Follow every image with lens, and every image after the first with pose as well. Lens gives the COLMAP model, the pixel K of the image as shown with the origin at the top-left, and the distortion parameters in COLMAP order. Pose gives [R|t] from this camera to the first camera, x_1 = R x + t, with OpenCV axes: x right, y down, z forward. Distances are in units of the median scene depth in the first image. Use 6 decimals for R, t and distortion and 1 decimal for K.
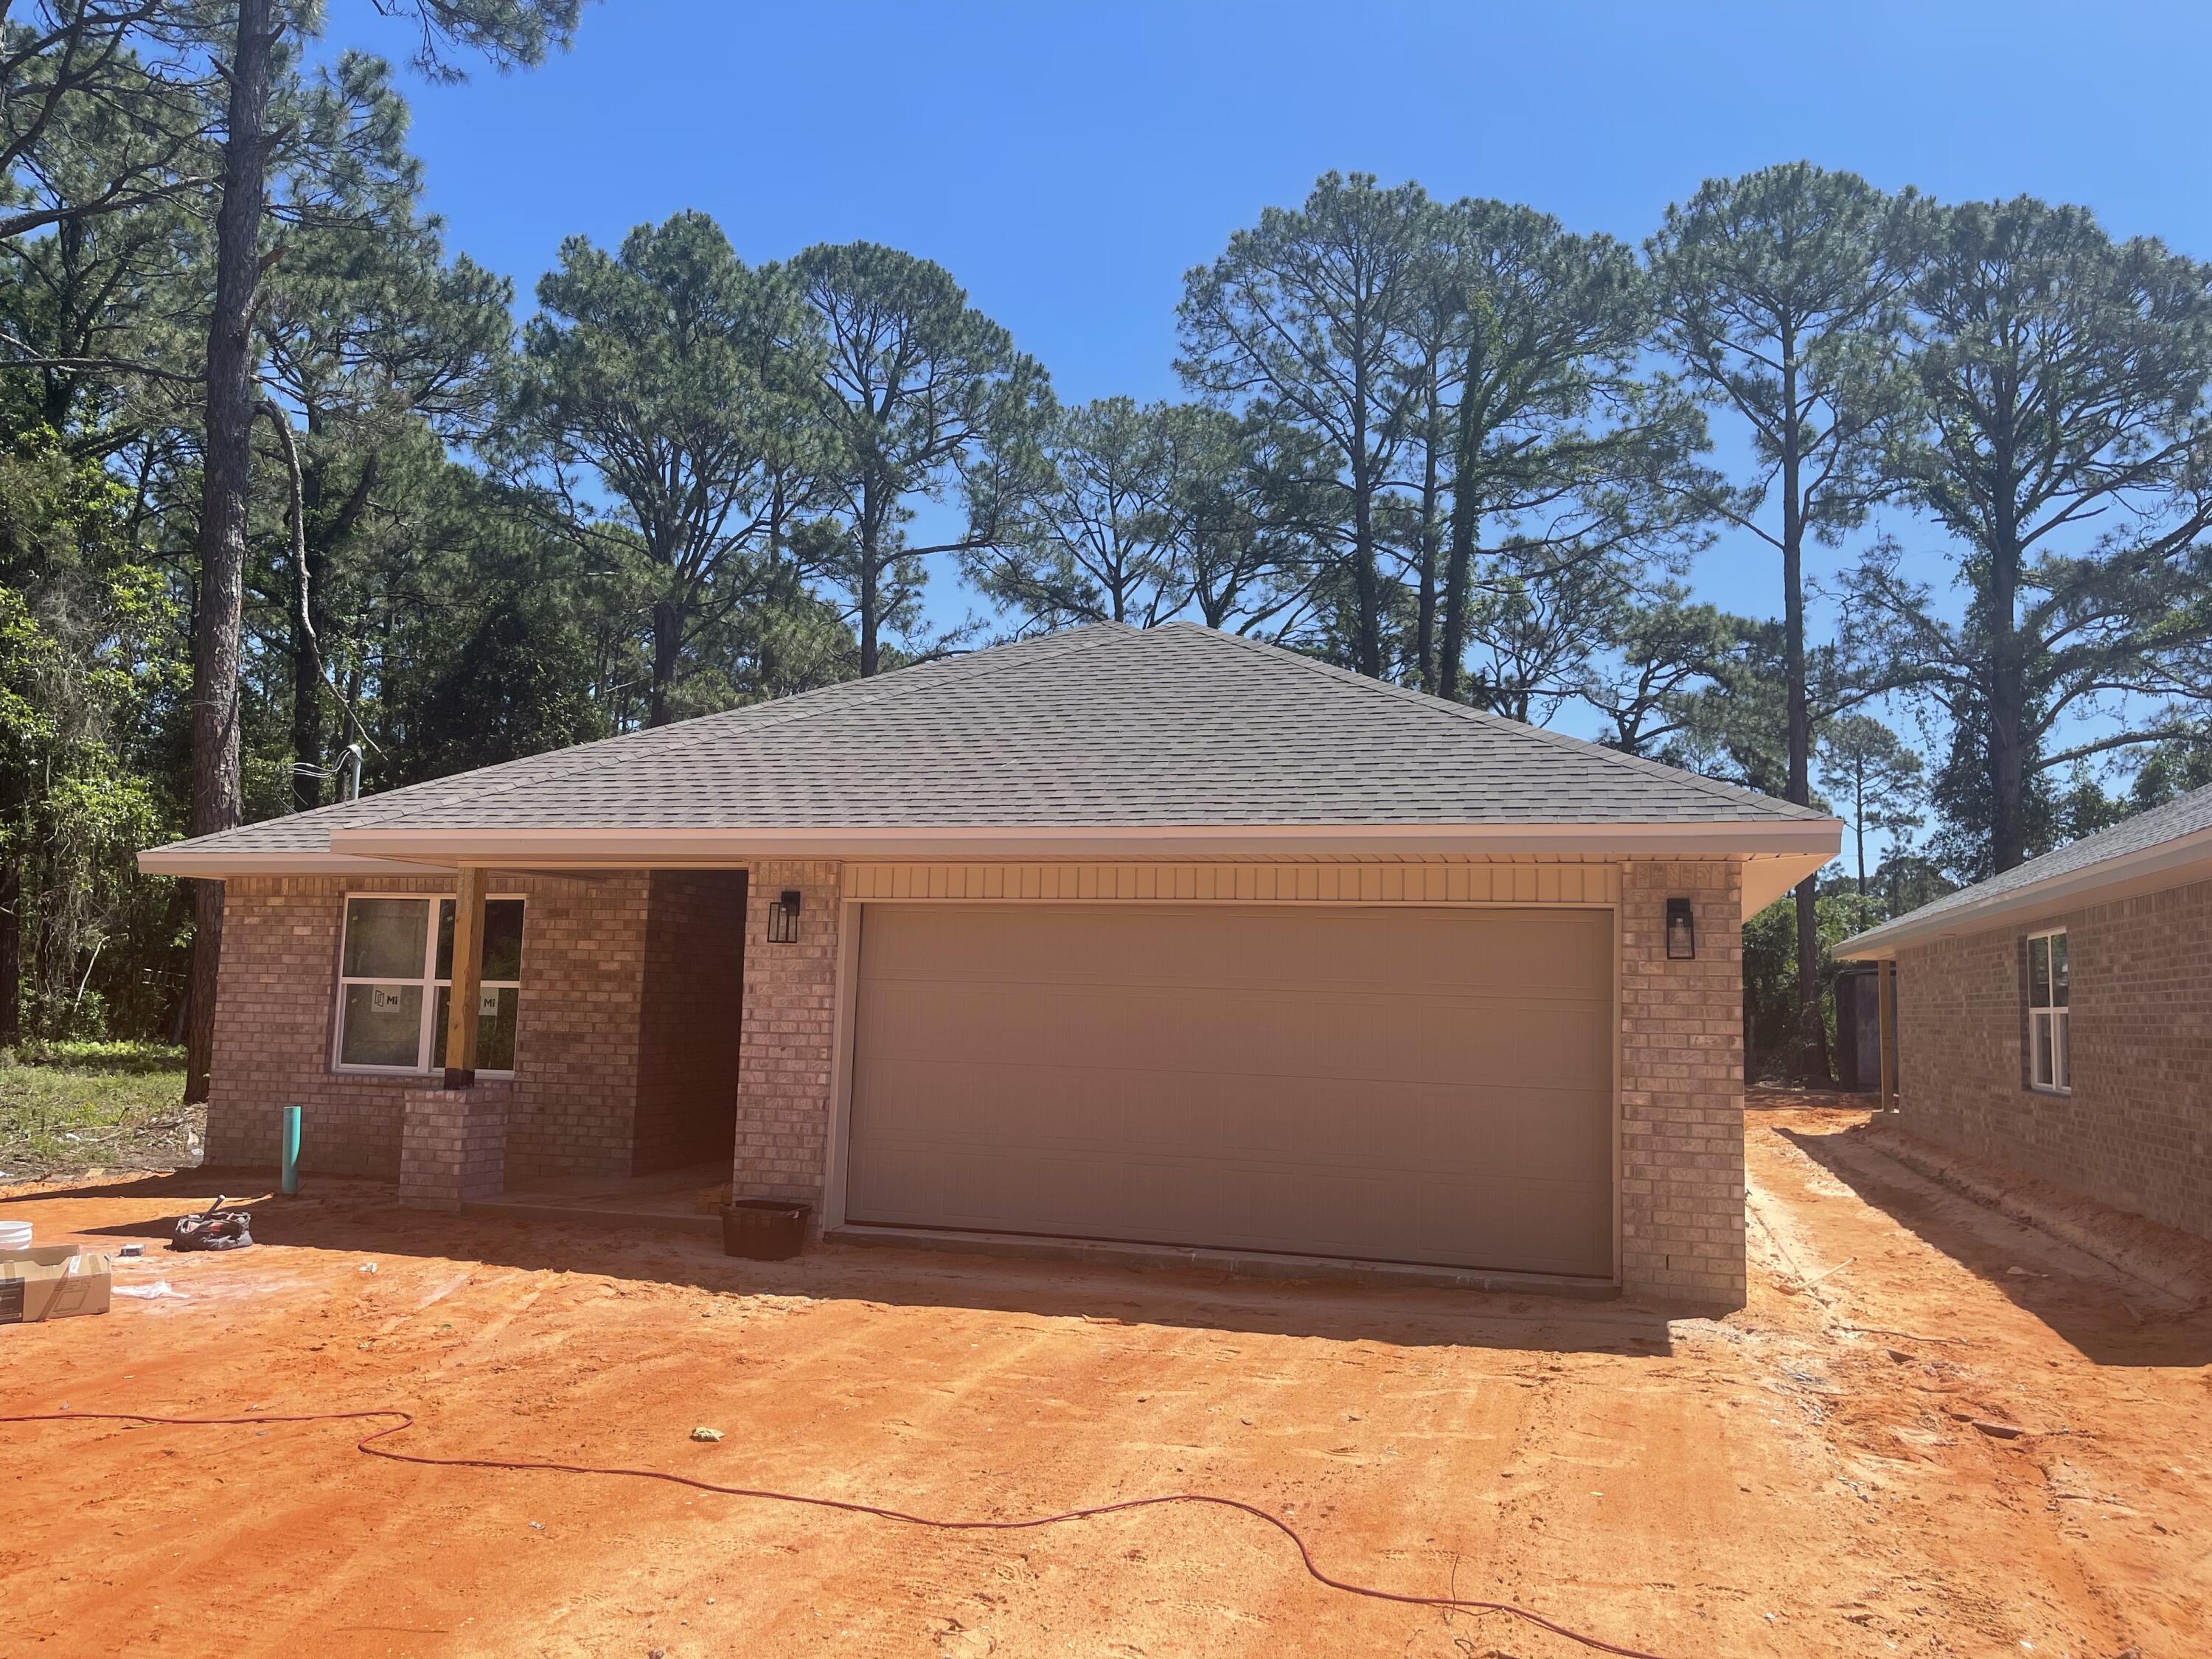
lens RADIAL K [[1685.4, 0, 1109.8], [0, 1685.4, 825.4], [0, 0, 1]] dist [0.048421, -0.061327]
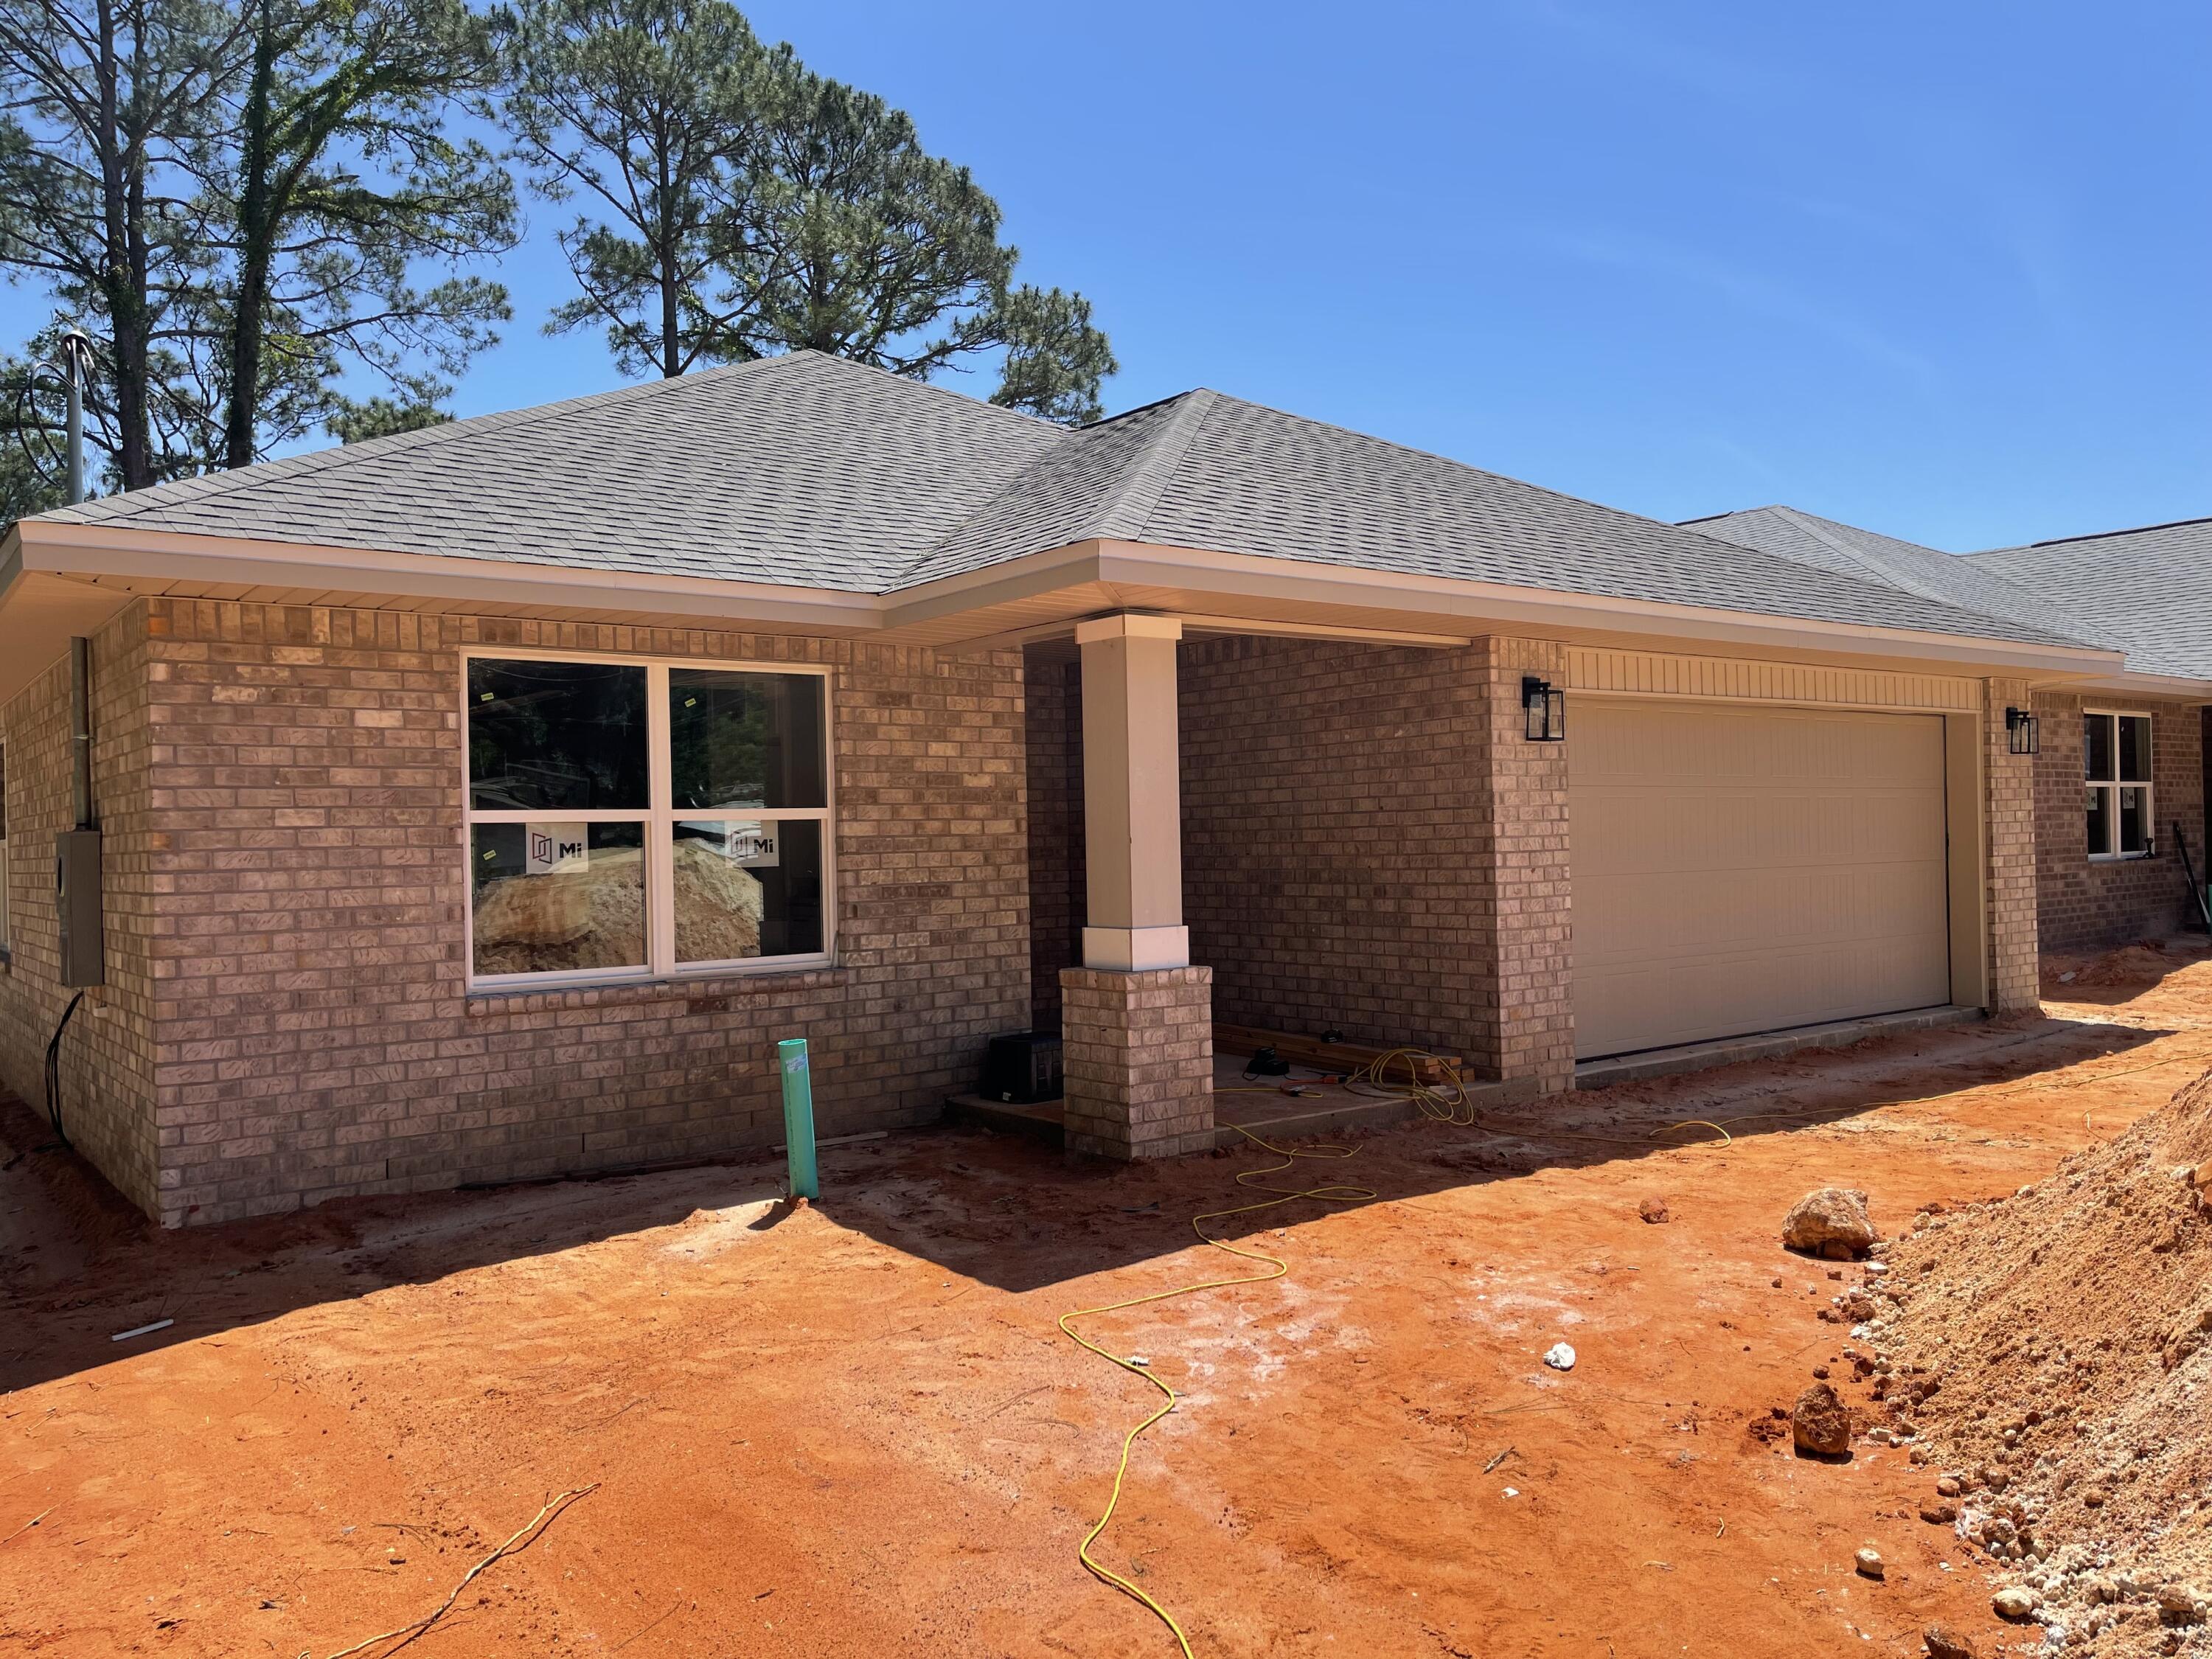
lens RADIAL K [[1685.4, 0, 1137.0], [0, 1685.4, 839.7], [0, 0, 1]] dist [0.048421, -0.061327]
pose [[0.568875, -0.038541, 0.821521, -0.762666], [-0.047113, 0.995734, 0.079338, 0.048032], [-0.821074, -0.083837, 0.564632, 0.543185]]
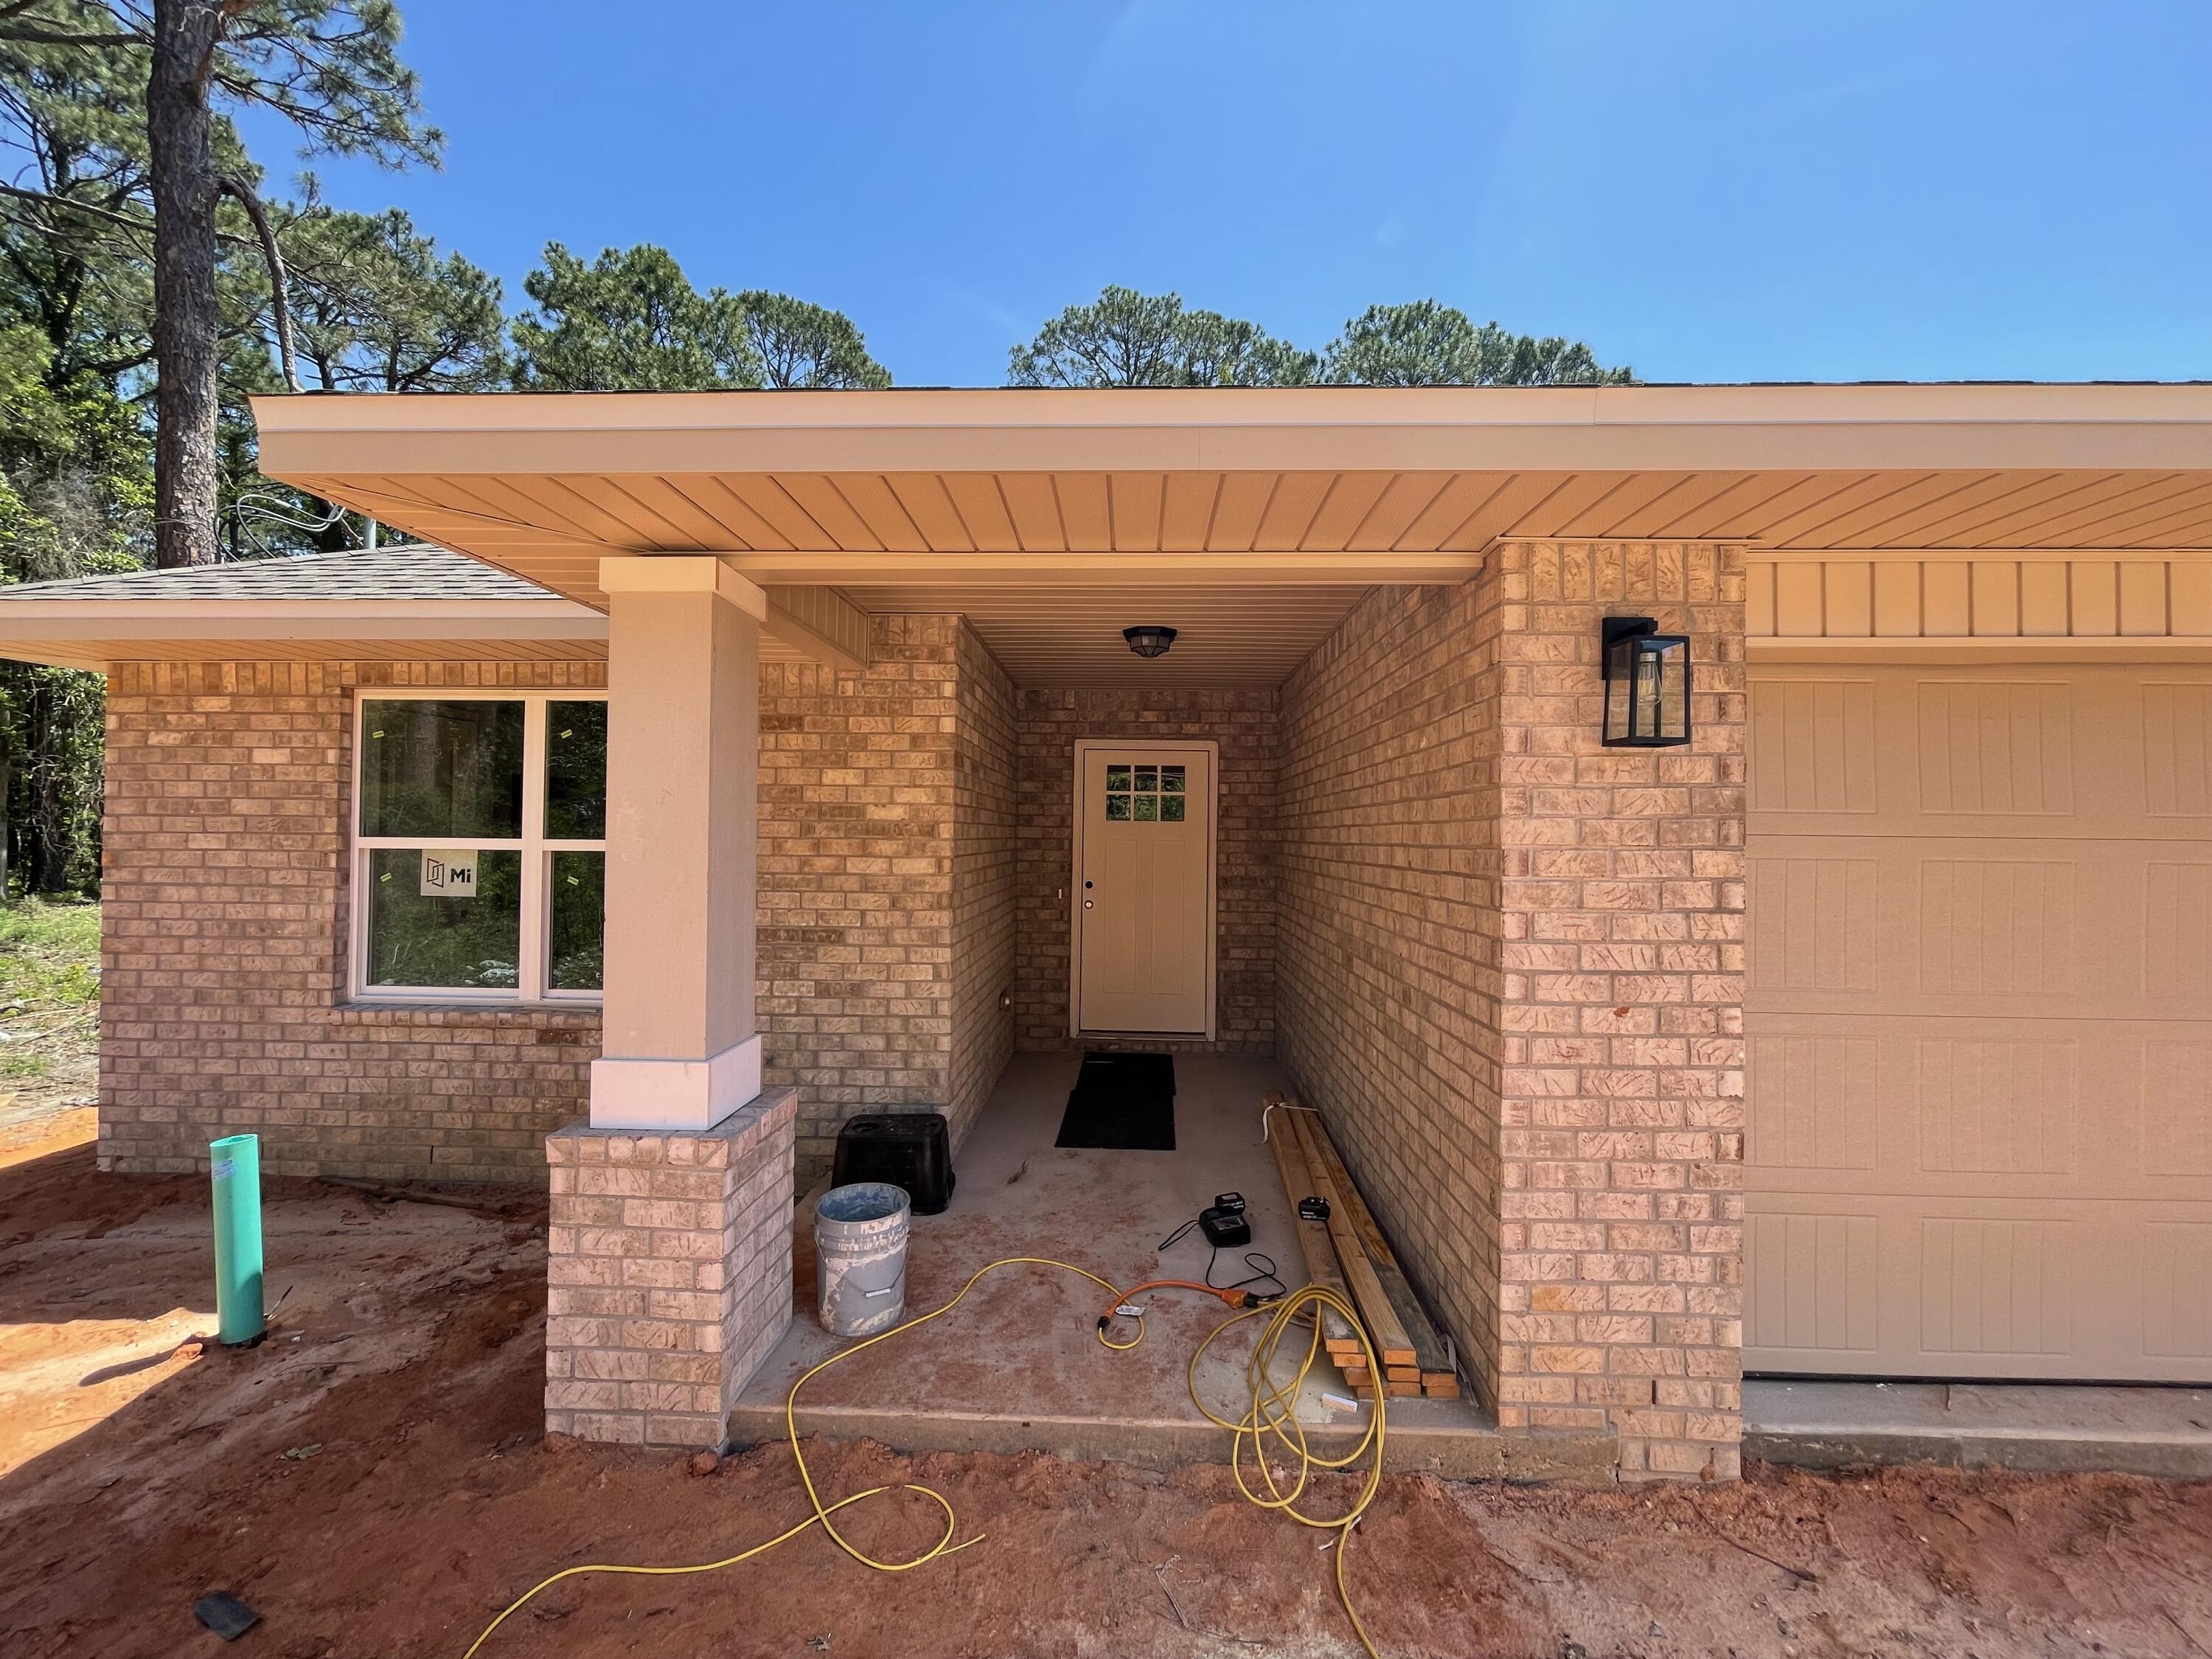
lens RADIAL K [[897.5, 0, 1106.5], [0, 897.5, 828.1], [0, 0, 1]] dist [-0.007082, 0.000509]
pose [[0.967323, -0.014570, 0.253128, -0.284986], [-0.010891, 0.995039, 0.098892, 0.054046], [-0.253313, -0.098417, 0.962365, 0.648412]]
